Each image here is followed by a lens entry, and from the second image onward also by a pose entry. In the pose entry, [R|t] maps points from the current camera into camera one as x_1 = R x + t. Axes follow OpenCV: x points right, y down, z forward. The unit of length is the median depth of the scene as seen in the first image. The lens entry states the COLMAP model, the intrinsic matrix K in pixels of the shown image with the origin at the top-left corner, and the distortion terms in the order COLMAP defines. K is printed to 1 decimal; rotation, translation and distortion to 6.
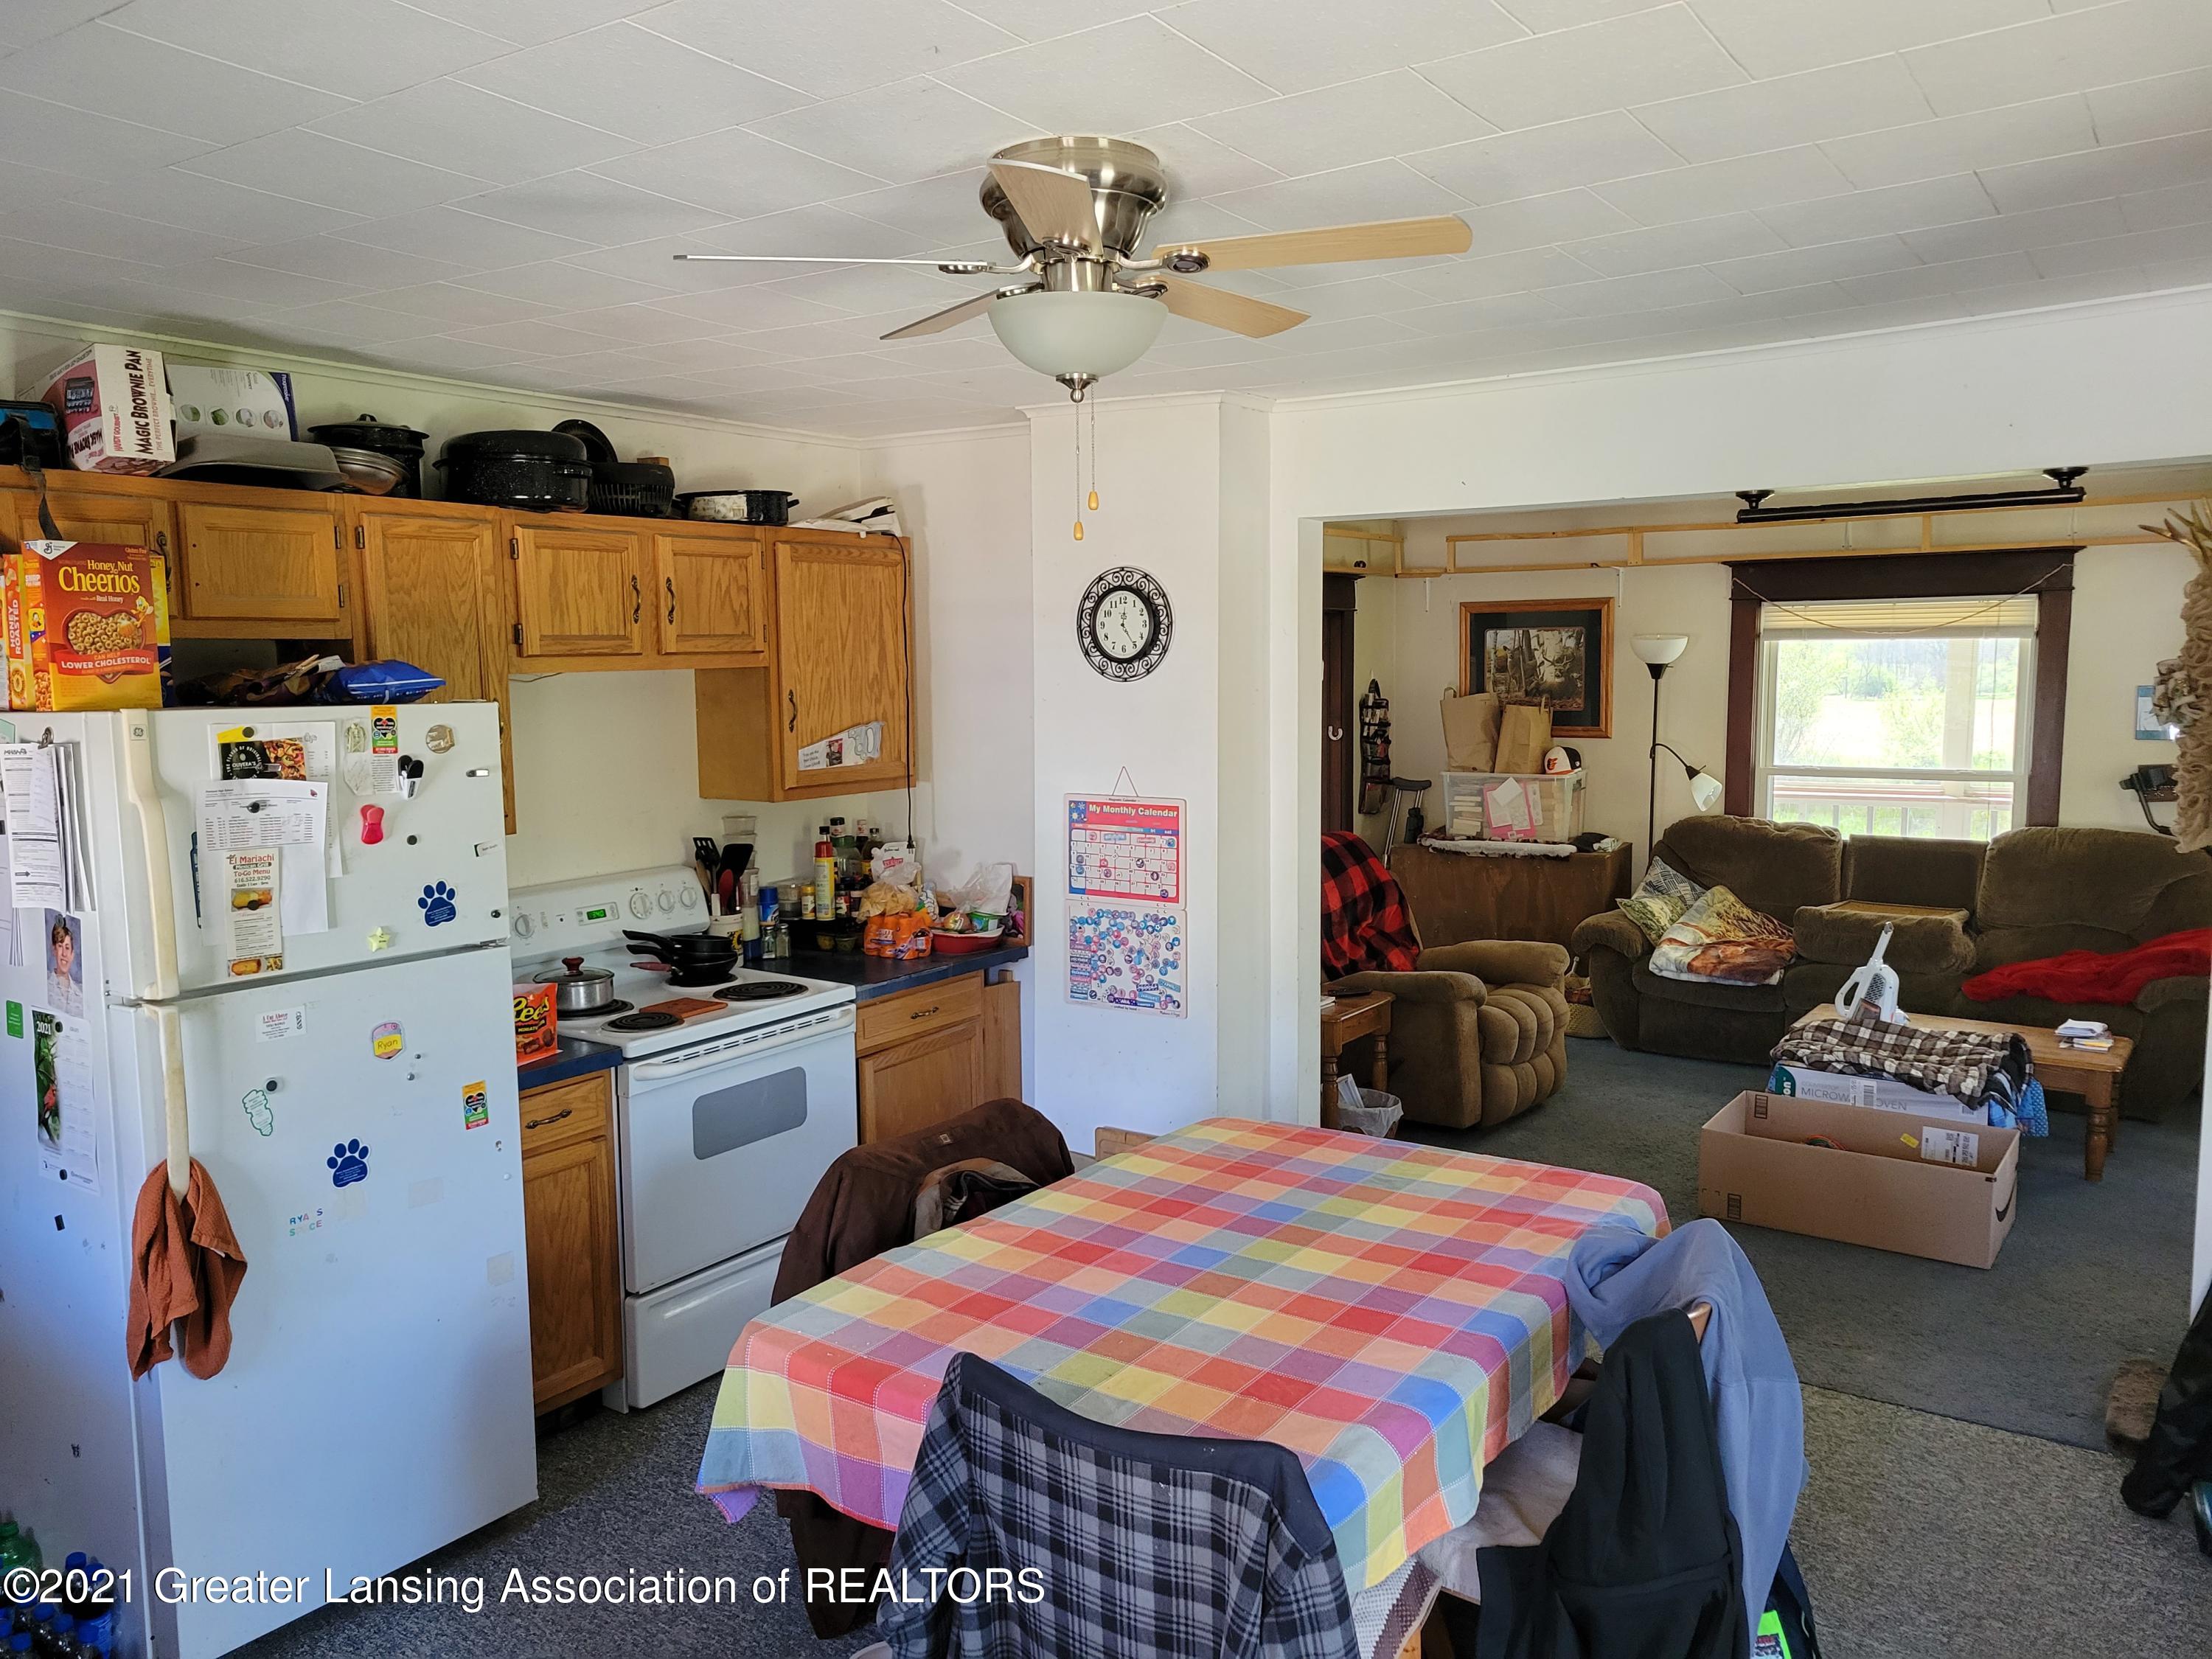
lens RADIAL K [[1644.8, 0, 1087.2], [0, 1644.8, 840.1], [0, 0, 1]] dist [0.035216, -0.002156]
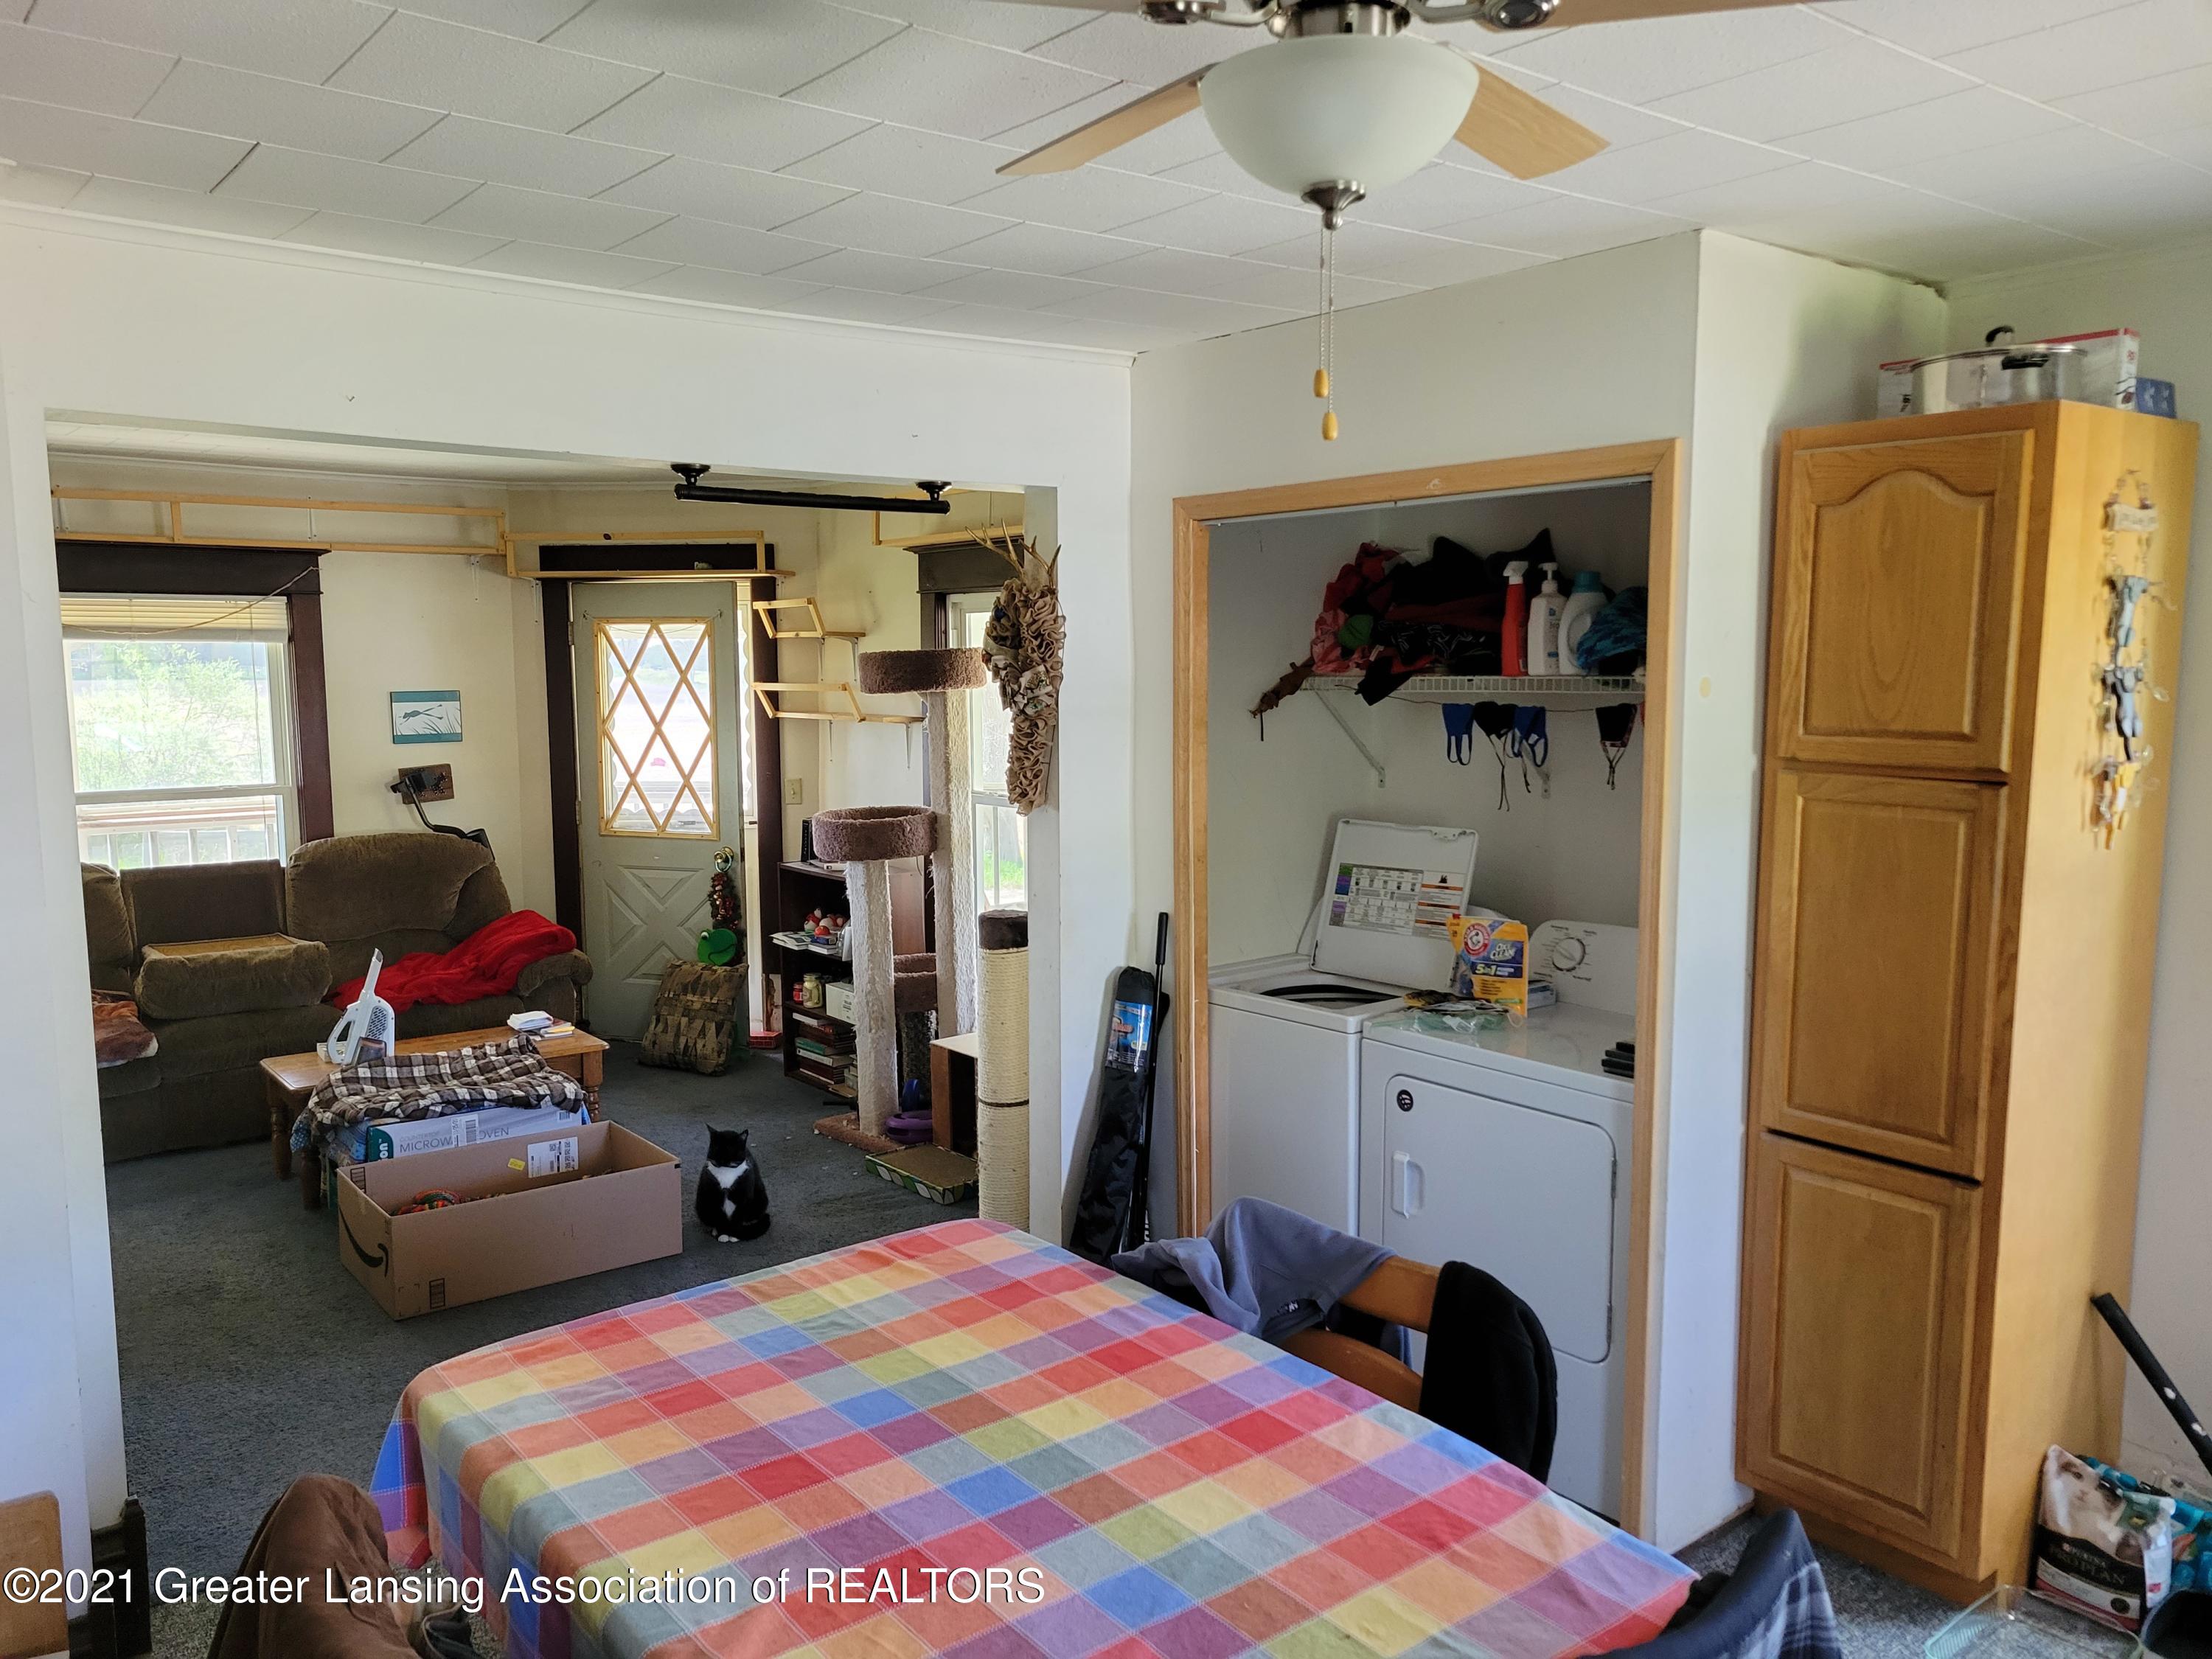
lens RADIAL K [[1644.8, 0, 1093.5], [0, 1644.8, 839.9], [0, 0, 1]] dist [0.035216, -0.002156]
pose [[0.289976, -0.096538, 0.952153, -0.330801], [0.107756, 0.991866, 0.067747, -0.036460], [-0.950948, 0.082956, 0.298020, 0.434358]]
